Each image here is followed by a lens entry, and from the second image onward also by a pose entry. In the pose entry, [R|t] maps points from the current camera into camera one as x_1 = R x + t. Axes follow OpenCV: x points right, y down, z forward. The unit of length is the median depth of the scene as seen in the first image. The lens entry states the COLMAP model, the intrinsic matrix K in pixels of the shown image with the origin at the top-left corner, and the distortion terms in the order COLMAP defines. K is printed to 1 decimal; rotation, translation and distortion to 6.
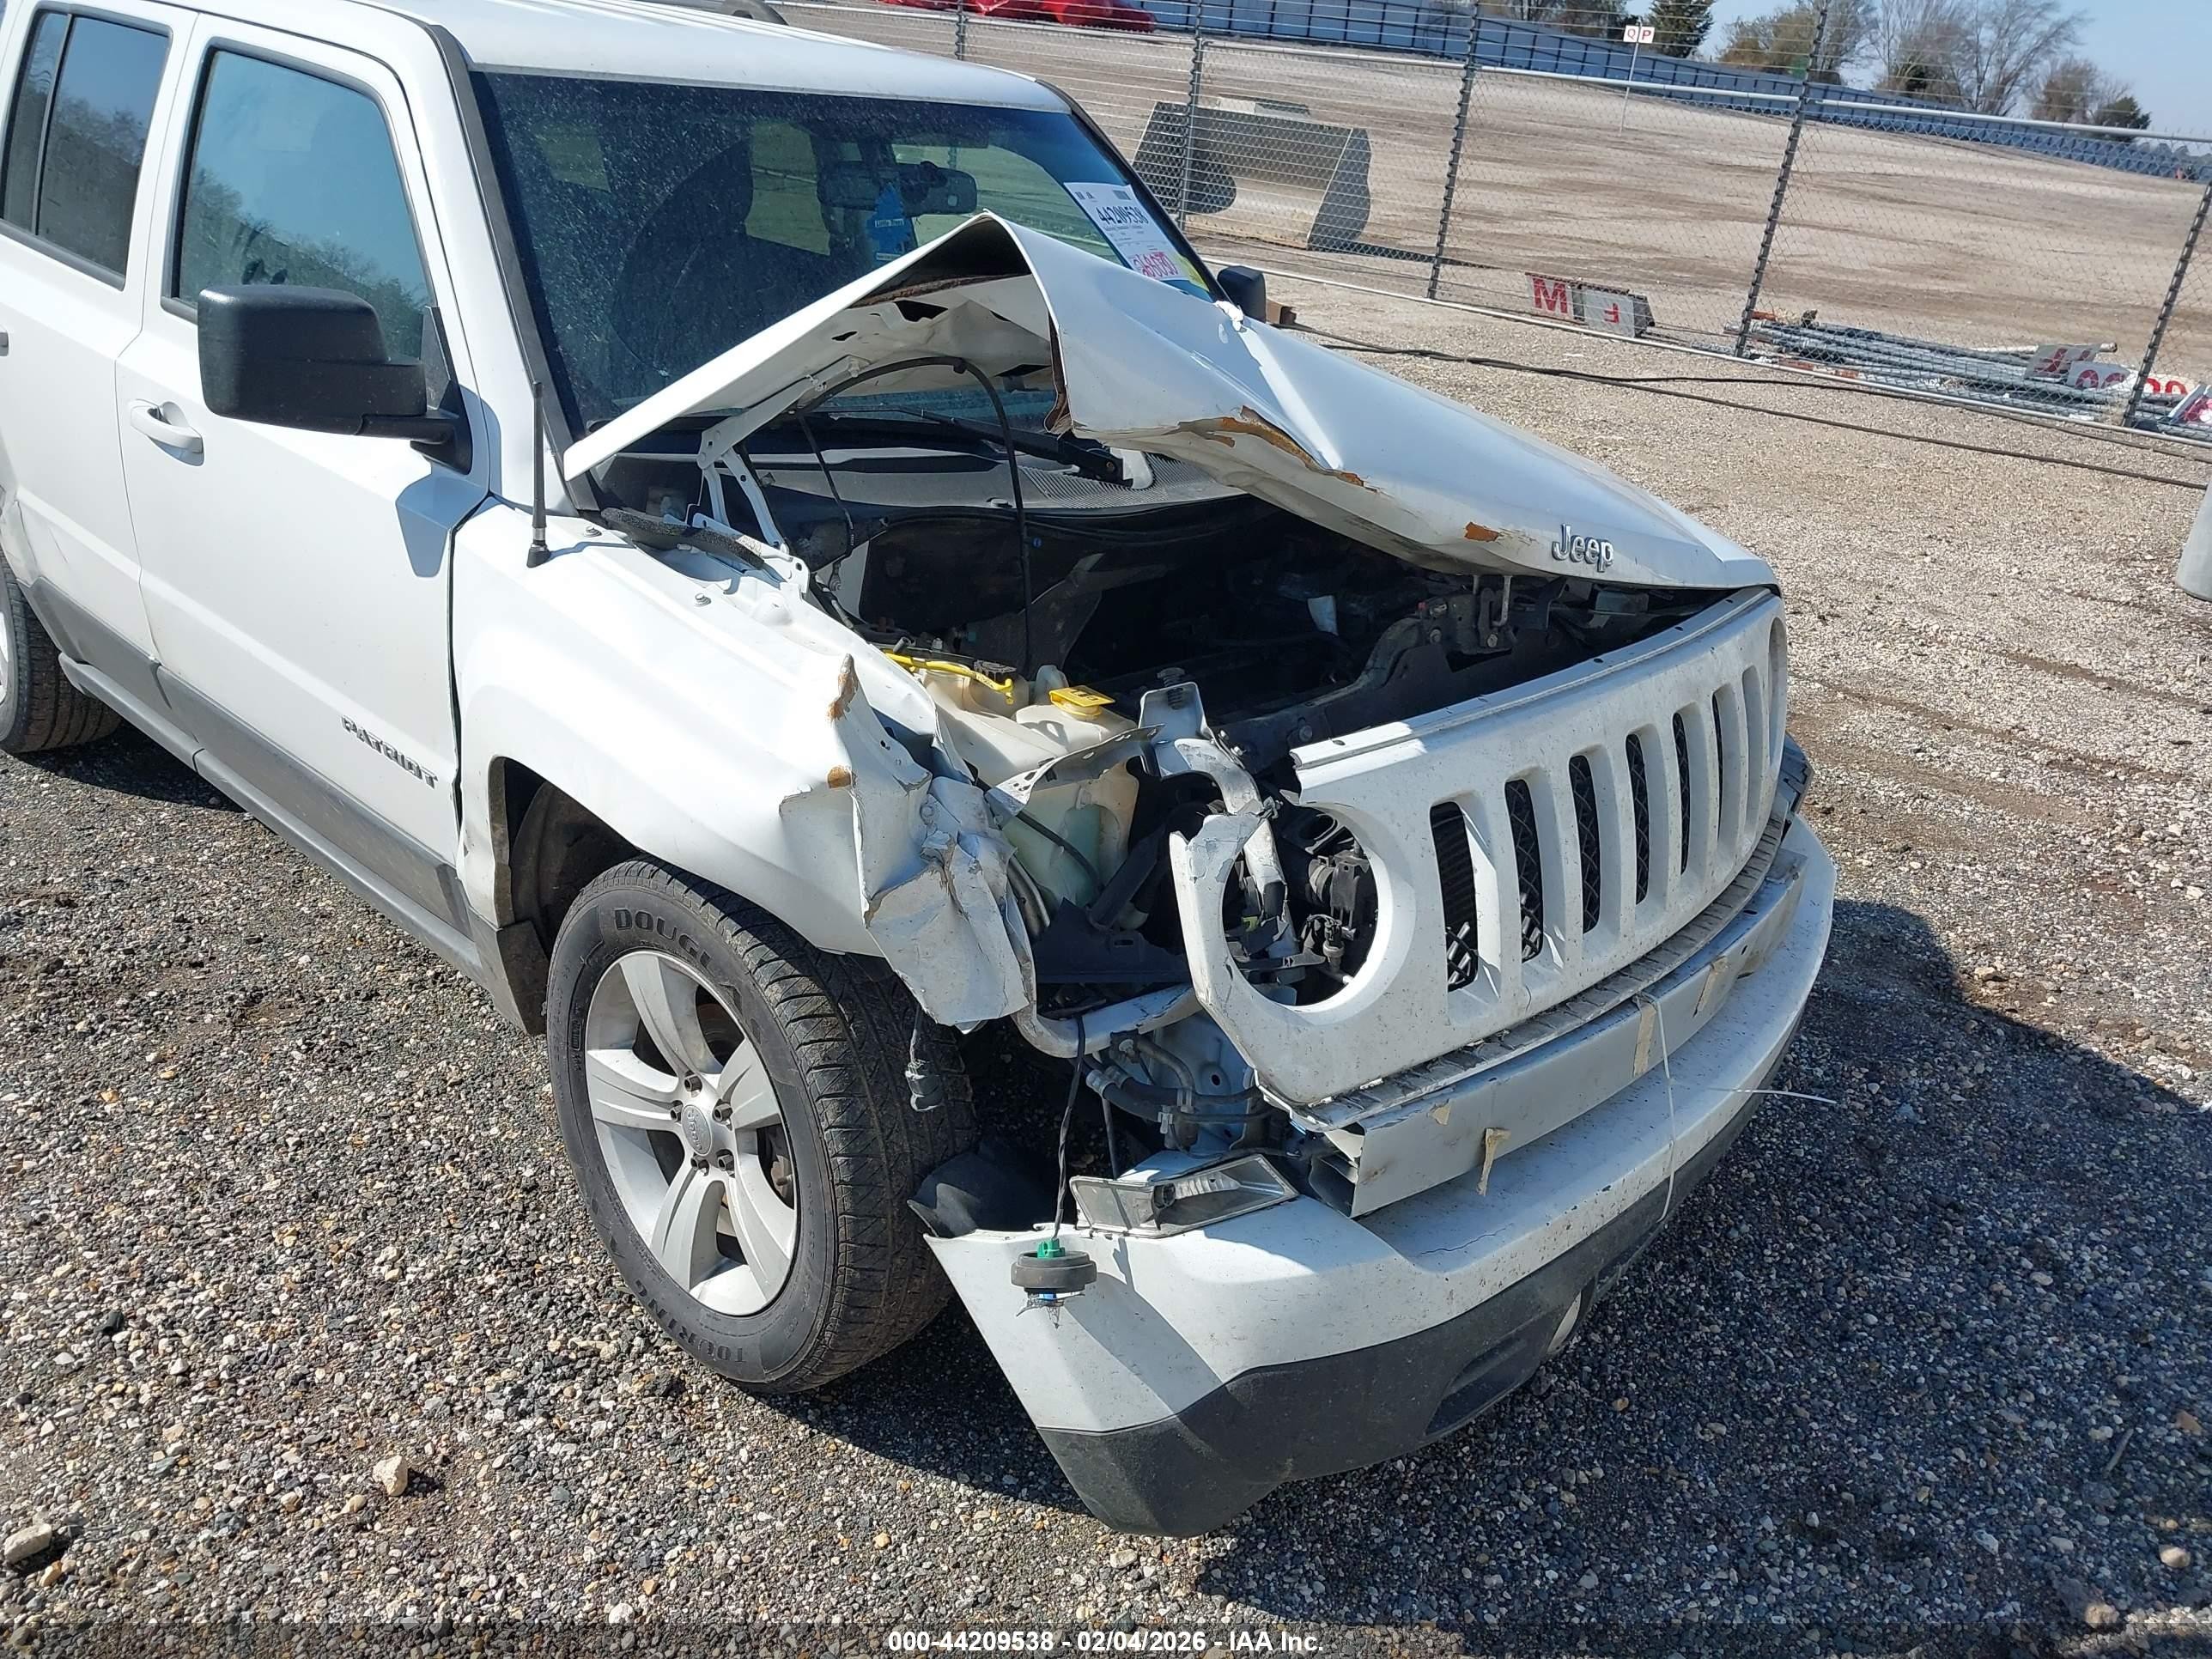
lens RADIAL K [[1762.4, 0, 1110.7], [0, 1762.4, 832.7], [0, 0, 1]] dist [0.030197, -0.034138]
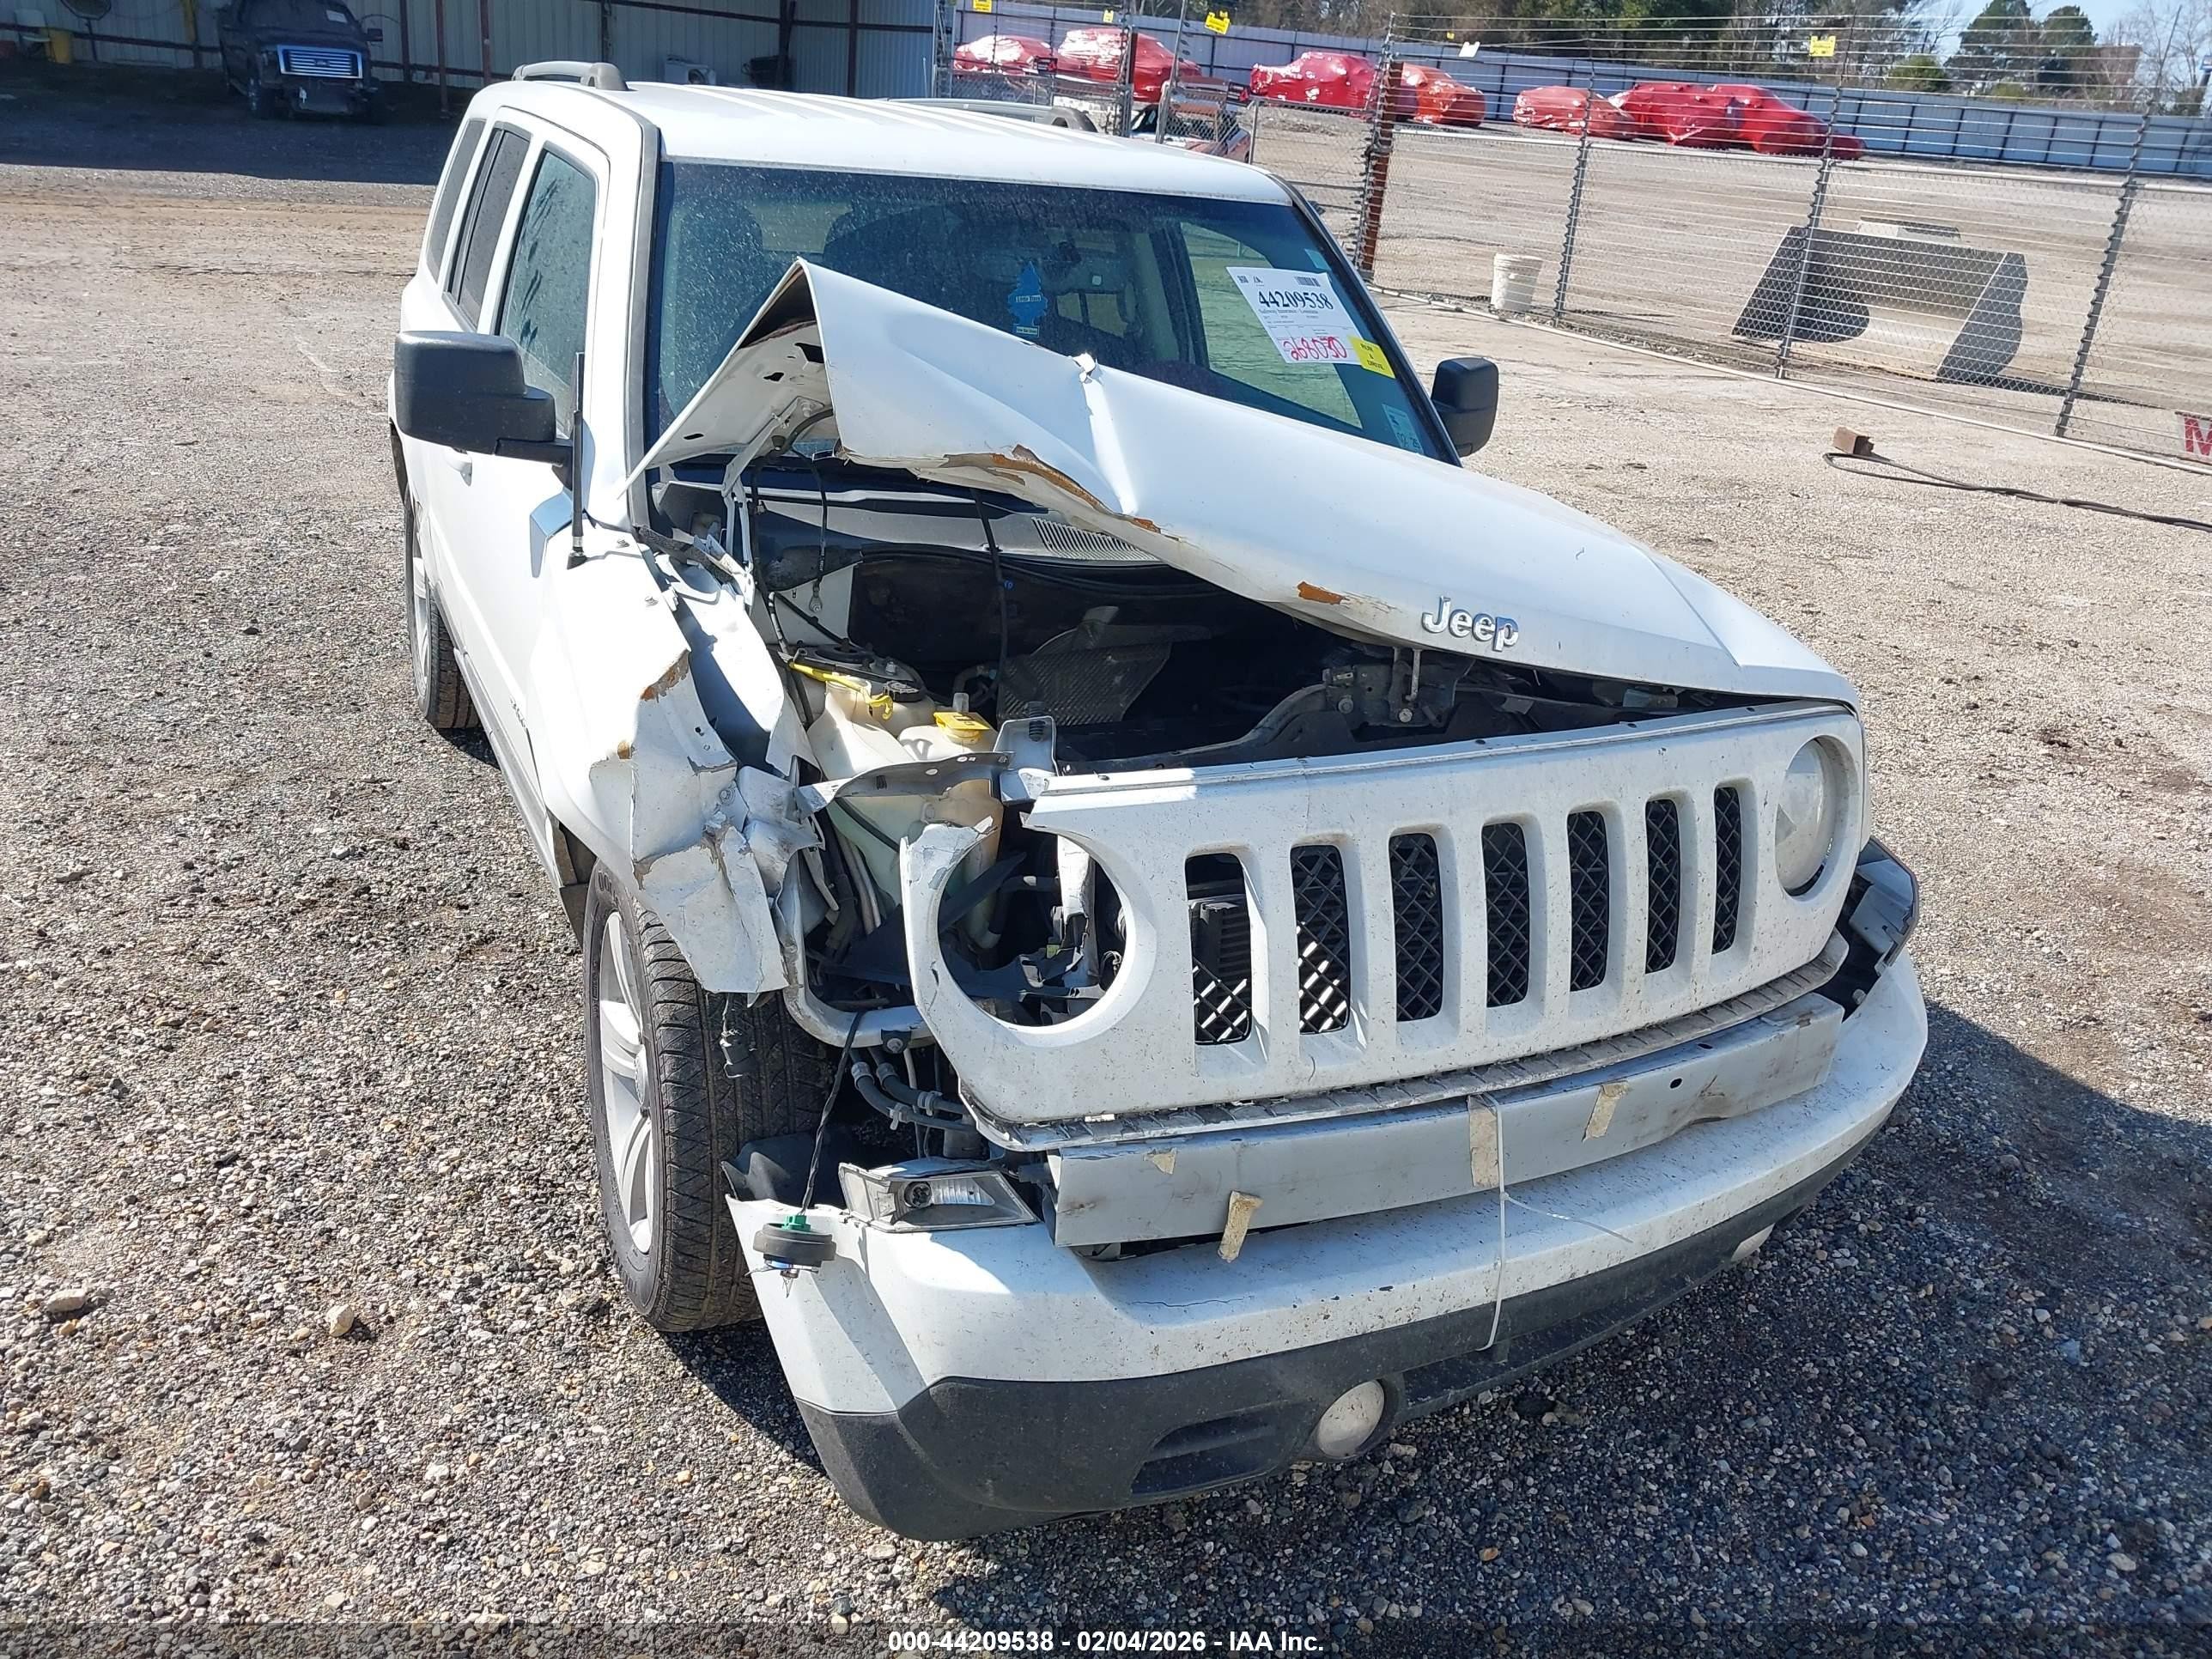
lens RADIAL K [[1762.4, 0, 1106.3], [0, 1762.4, 842.2], [0, 0, 1]] dist [0.030197, -0.034138]
pose [[0.931257, 0.120570, -0.343835, 0.424055], [-0.141150, 0.989356, -0.035367, 0.018582], [0.335911, 0.081468, 0.938364, 0.041518]]
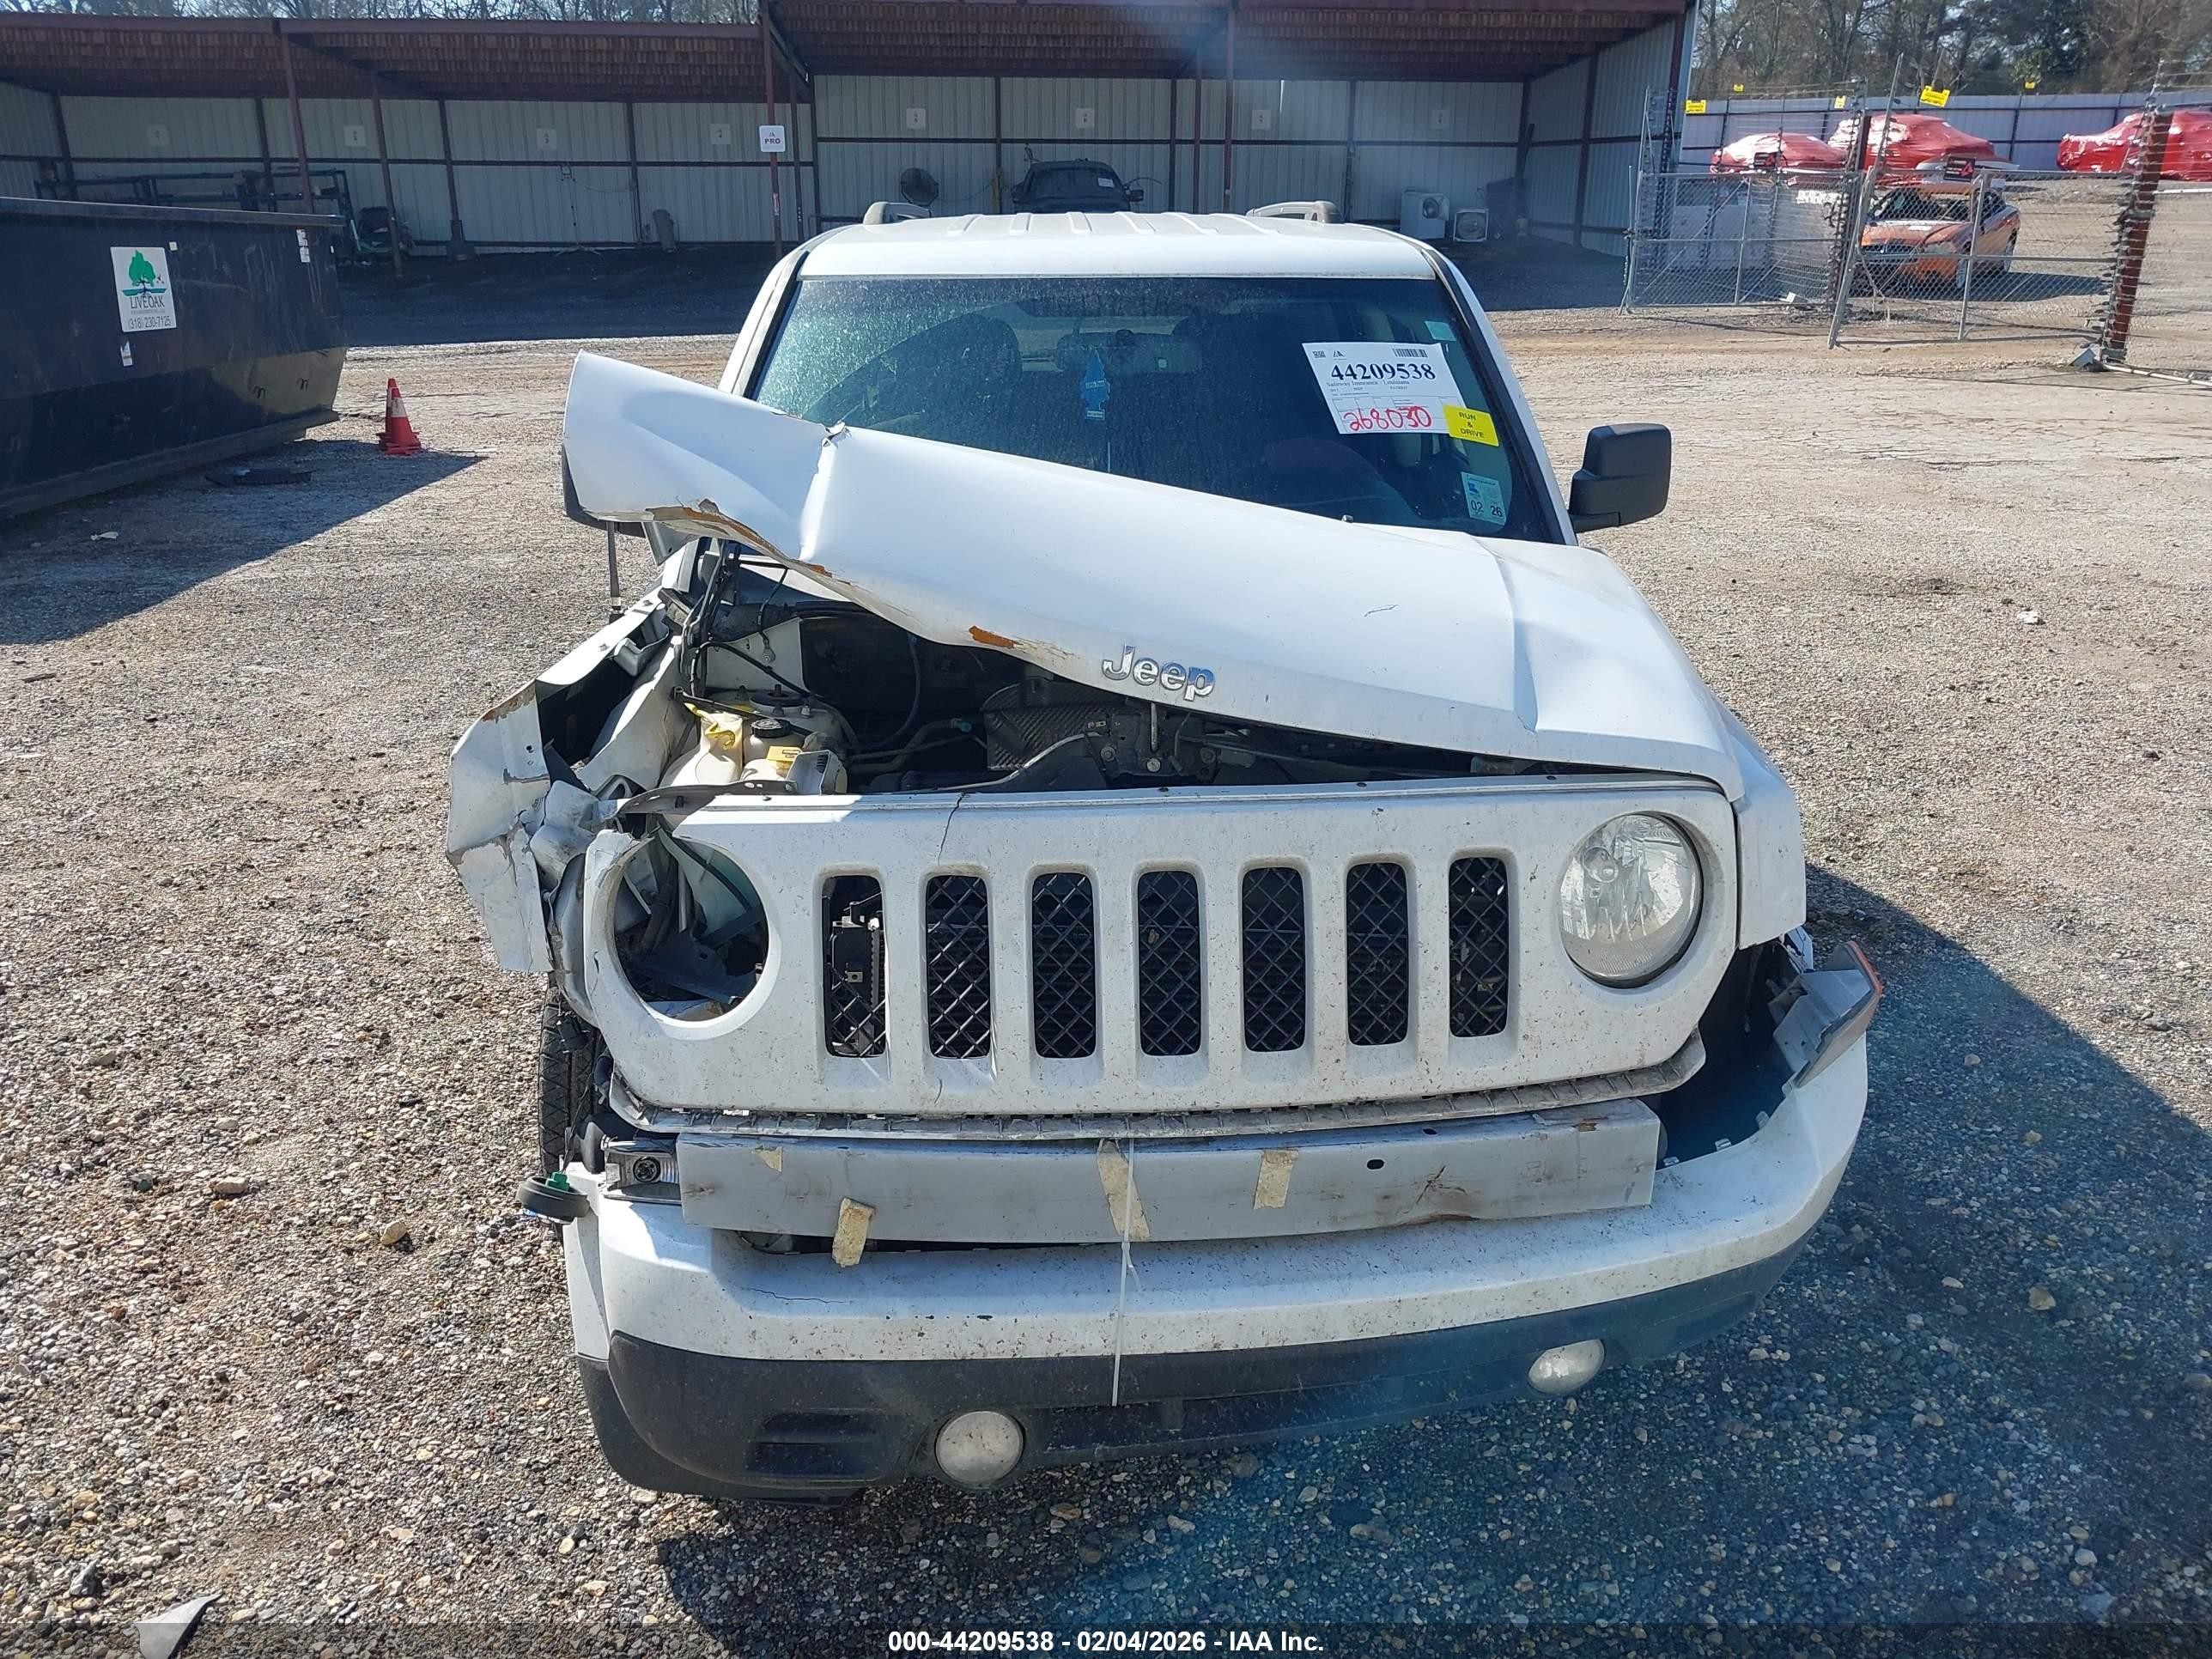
lens RADIAL K [[1762.4, 0, 1105.4], [0, 1762.4, 838.1], [0, 0, 1]] dist [0.030197, -0.034138]
pose [[0.700393, 0.145624, -0.698744, 0.929518], [-0.223718, 0.974424, -0.021168, -0.044985], [0.677791, 0.171147, 0.715058, 0.305674]]
